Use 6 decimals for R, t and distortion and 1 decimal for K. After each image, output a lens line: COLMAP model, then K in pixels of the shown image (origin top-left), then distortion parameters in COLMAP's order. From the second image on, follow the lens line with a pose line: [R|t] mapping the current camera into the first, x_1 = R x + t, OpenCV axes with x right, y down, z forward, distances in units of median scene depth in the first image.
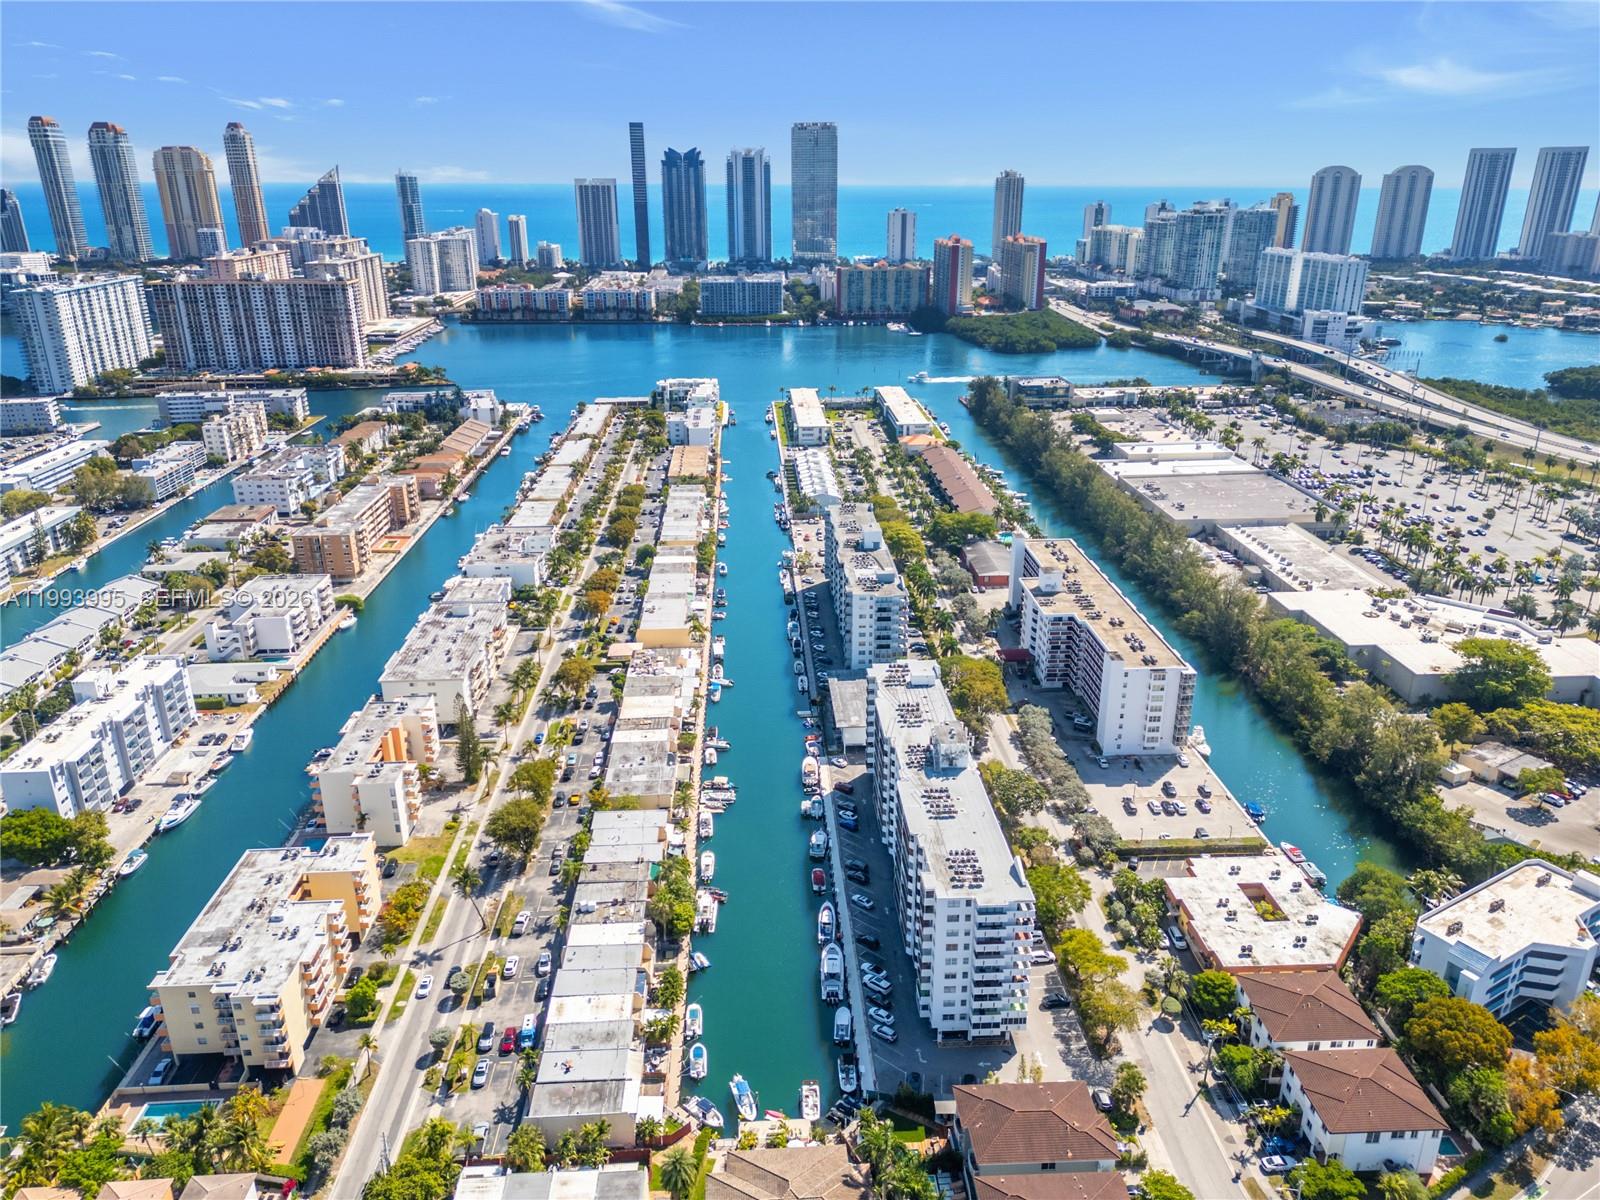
lens RADIAL K [[1126.4, 0, 800.5], [0, 1126.4, 594.8], [0, 0, 1]] dist [0.036708, -0.021057]
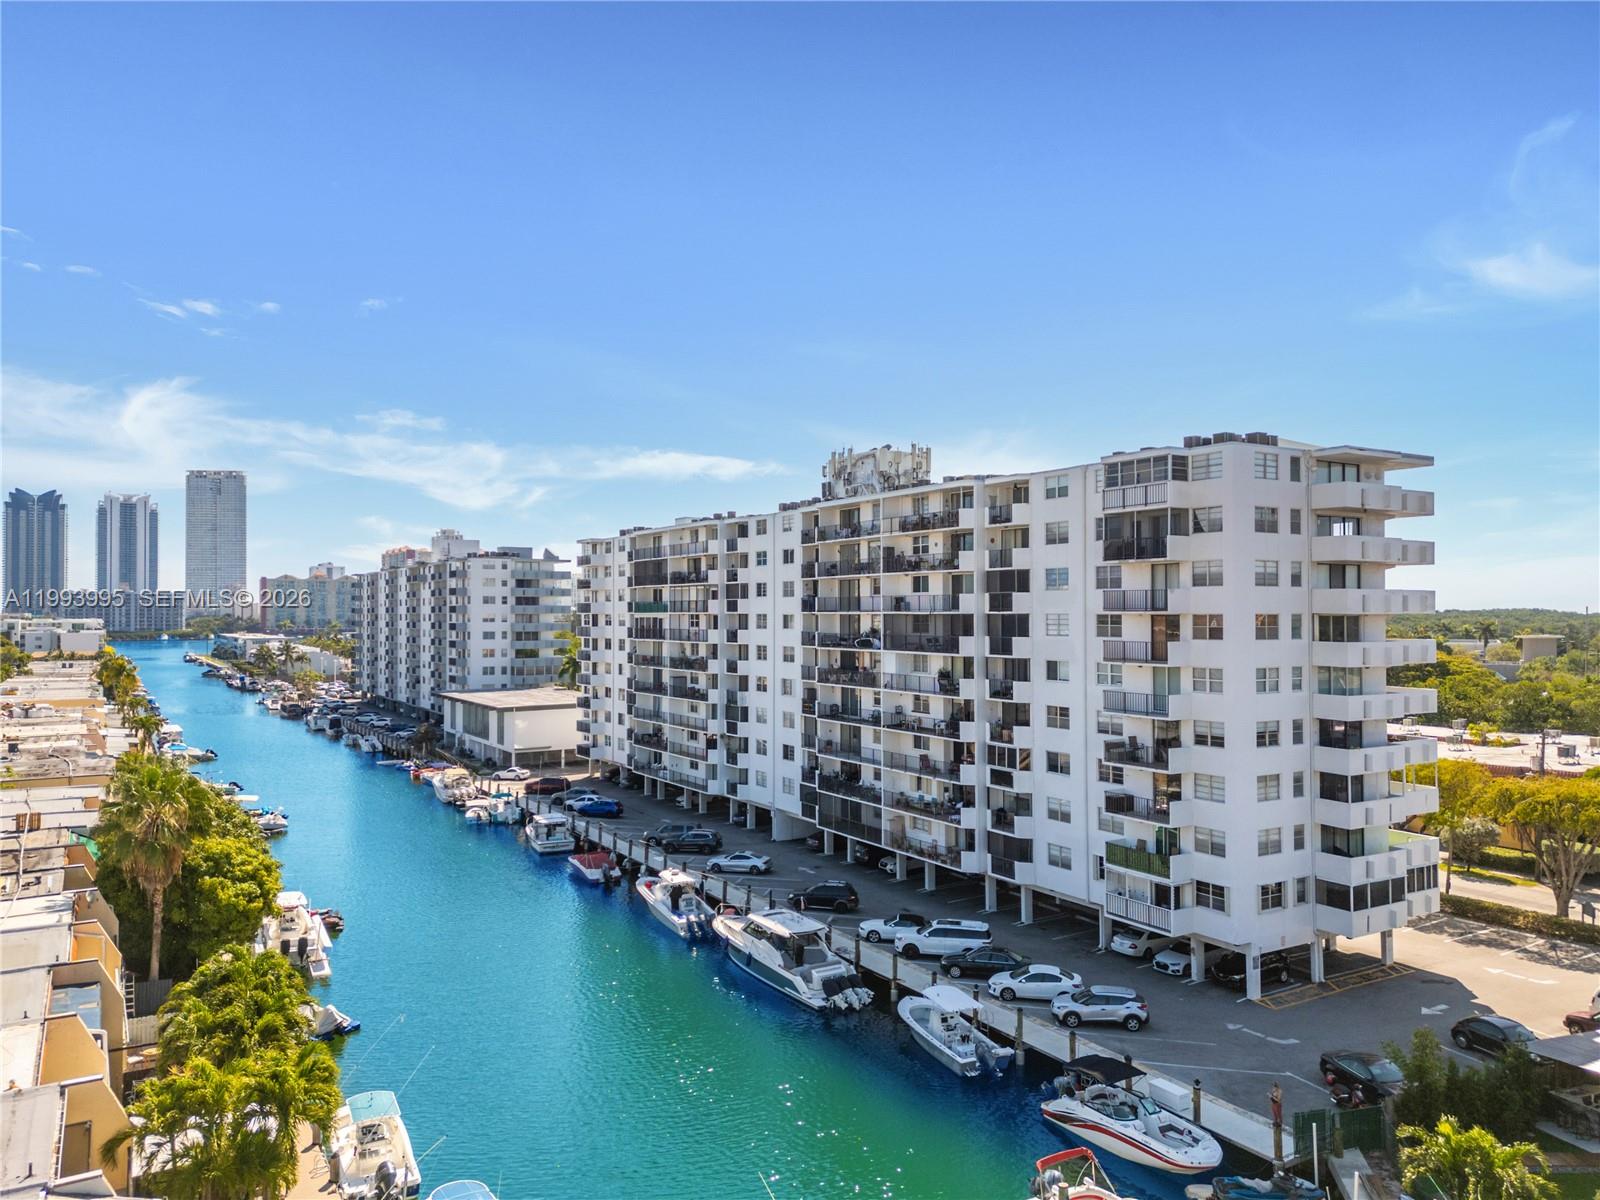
lens RADIAL K [[1126.4, 0, 807.1], [0, 1126.4, 593.2], [0, 0, 1]] dist [0.036708, -0.021057]
pose [[0.874263, 0.009462, 0.485360, -0.021866], [0.166958, 0.932960, -0.318923, 0.061157], [-0.455839, 0.359857, 0.814073, 0.126733]]
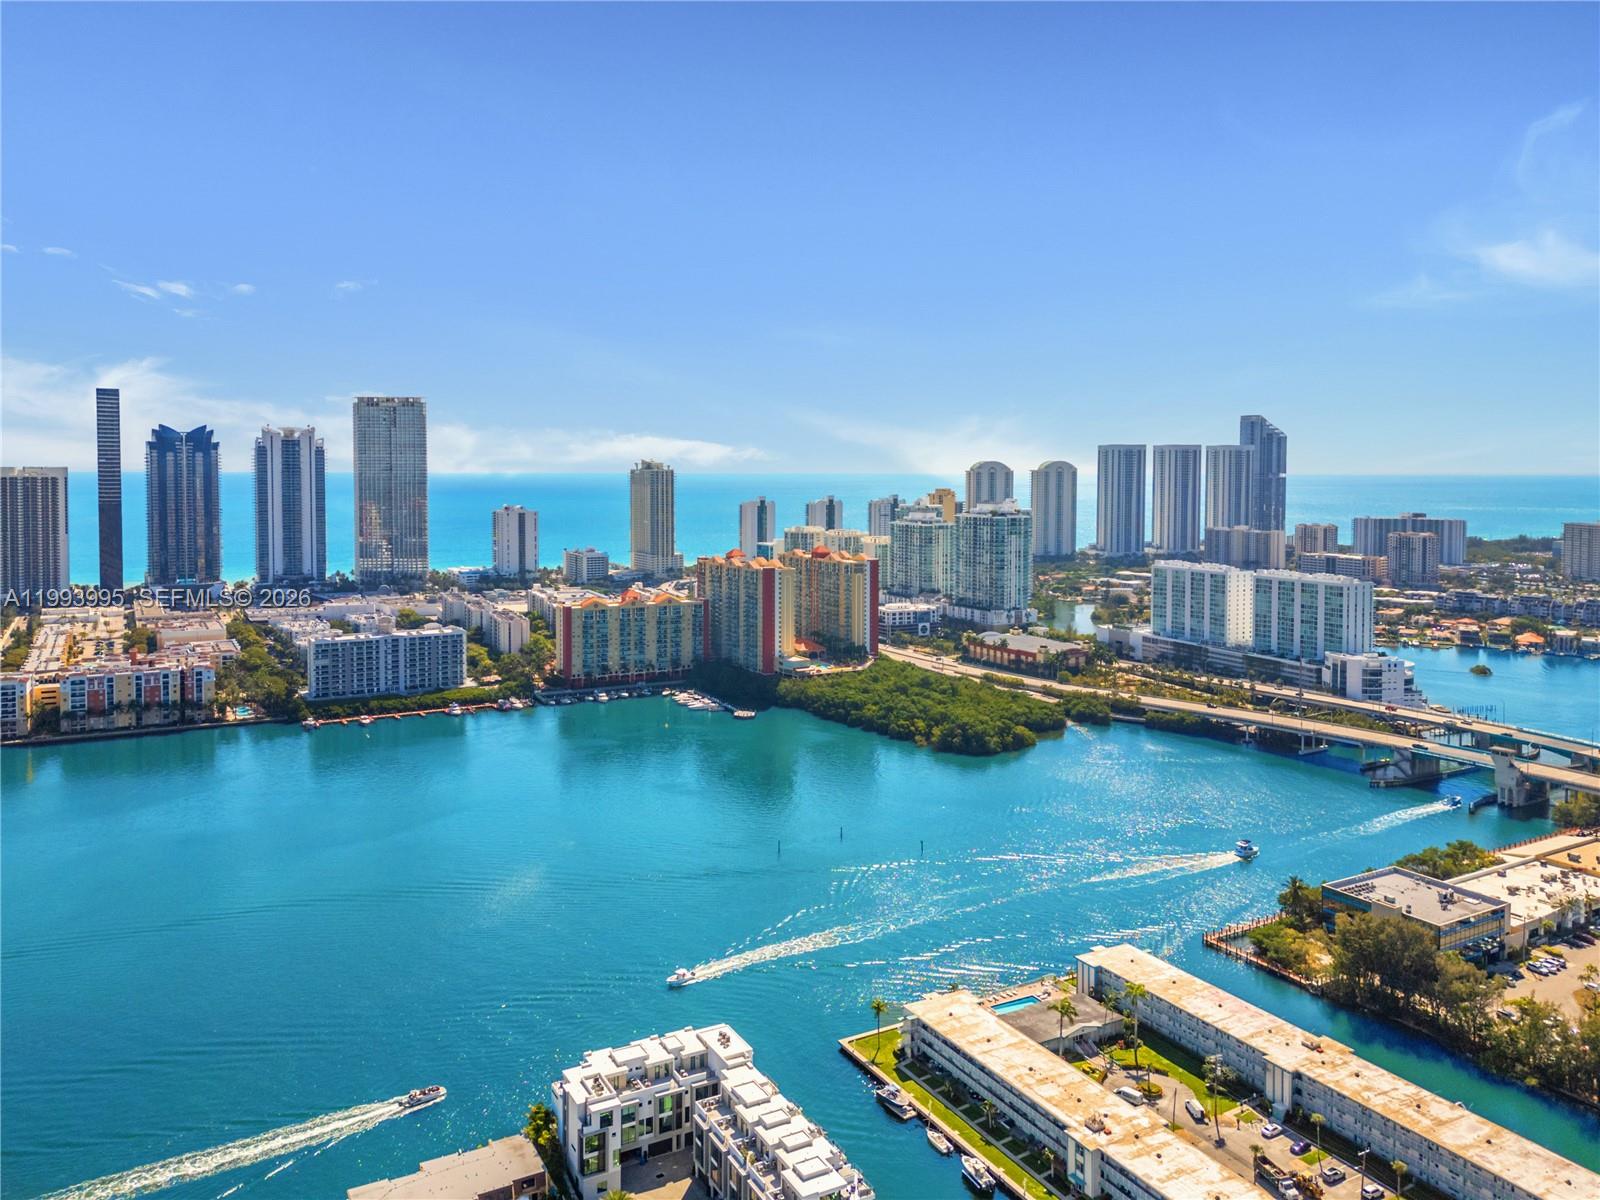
lens RADIAL K [[1126.4, 0, 789.0], [0, 1126.4, 602.0], [0, 0, 1]] dist [0.036708, -0.021057]
pose [[0.897961, -0.047559, 0.437498, -0.123193], [0.148647, 0.968493, -0.199813, -0.154963], [-0.414211, 0.244457, 0.876738, 0.423707]]
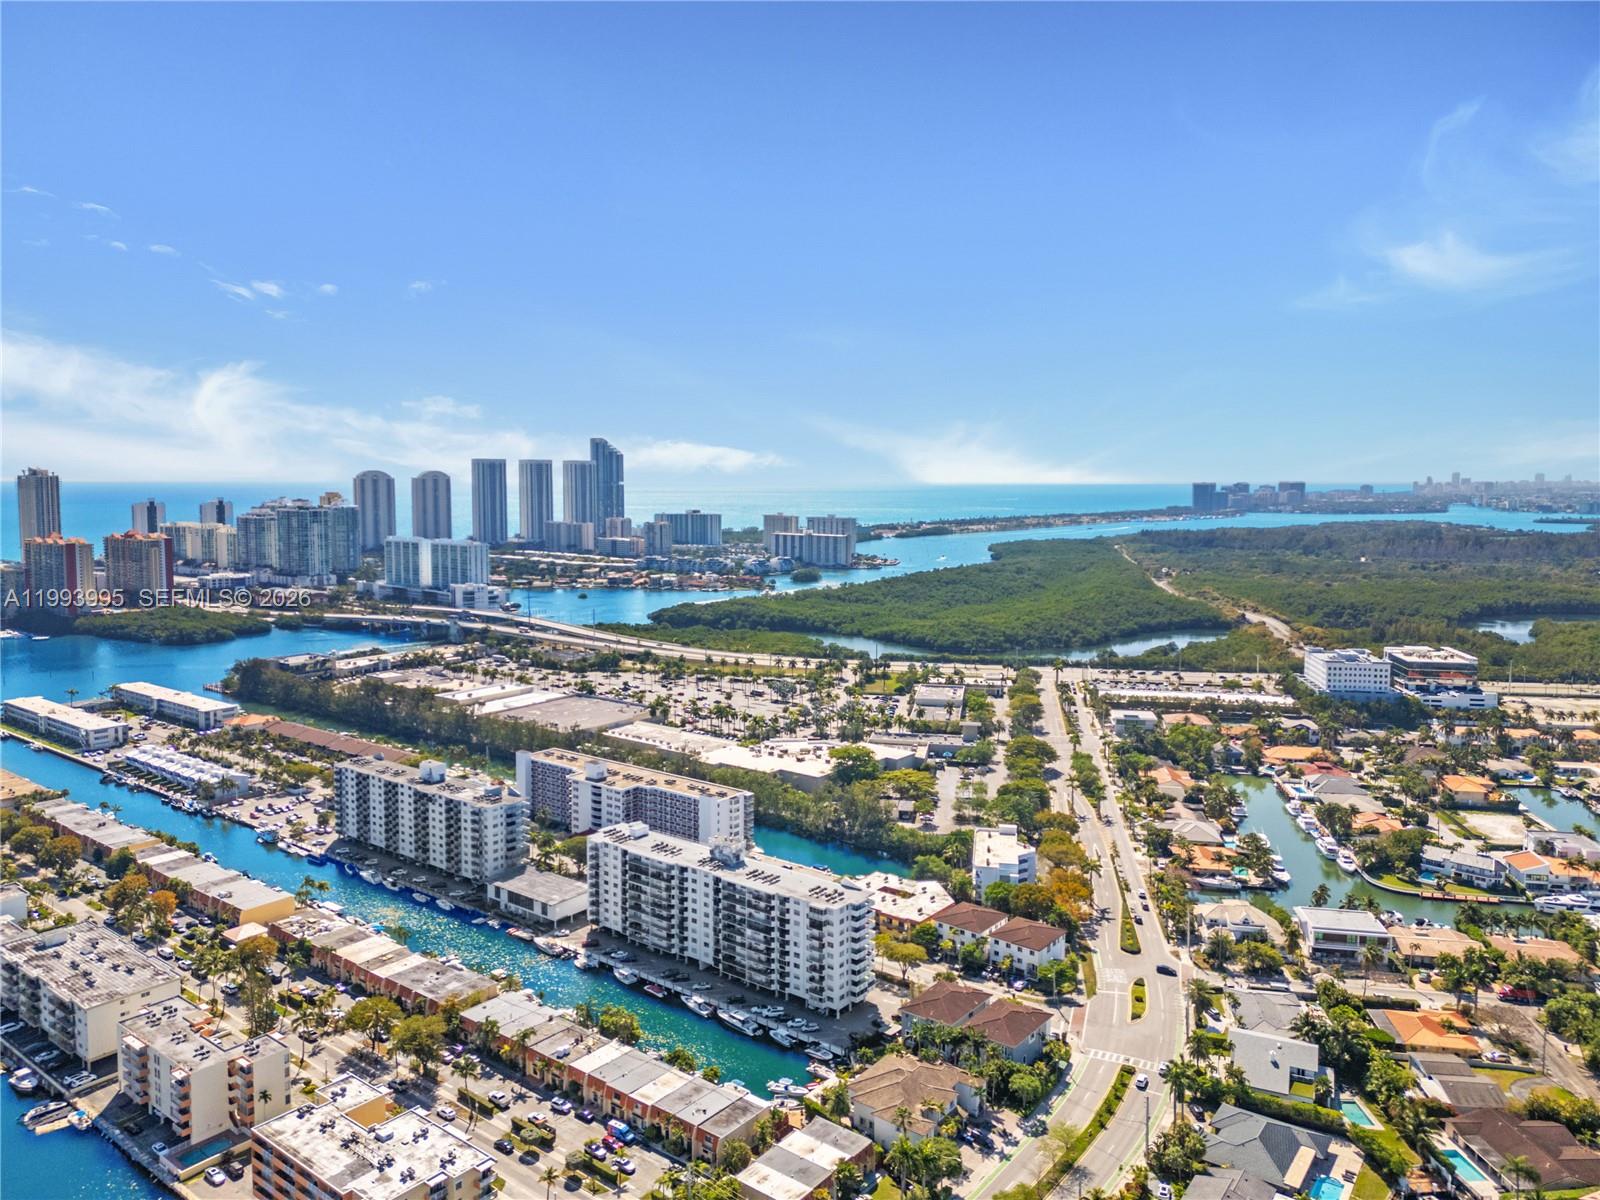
lens RADIAL K [[1126.4, 0, 804.1], [0, 1126.4, 547.2], [0, 0, 1]] dist [0.036708, -0.021057]
pose [[0.652662, -0.039800, 0.756603, -0.168575], [0.255850, 0.951536, -0.170648, 0.007274], [-0.713143, 0.304953, 0.631214, -0.017796]]
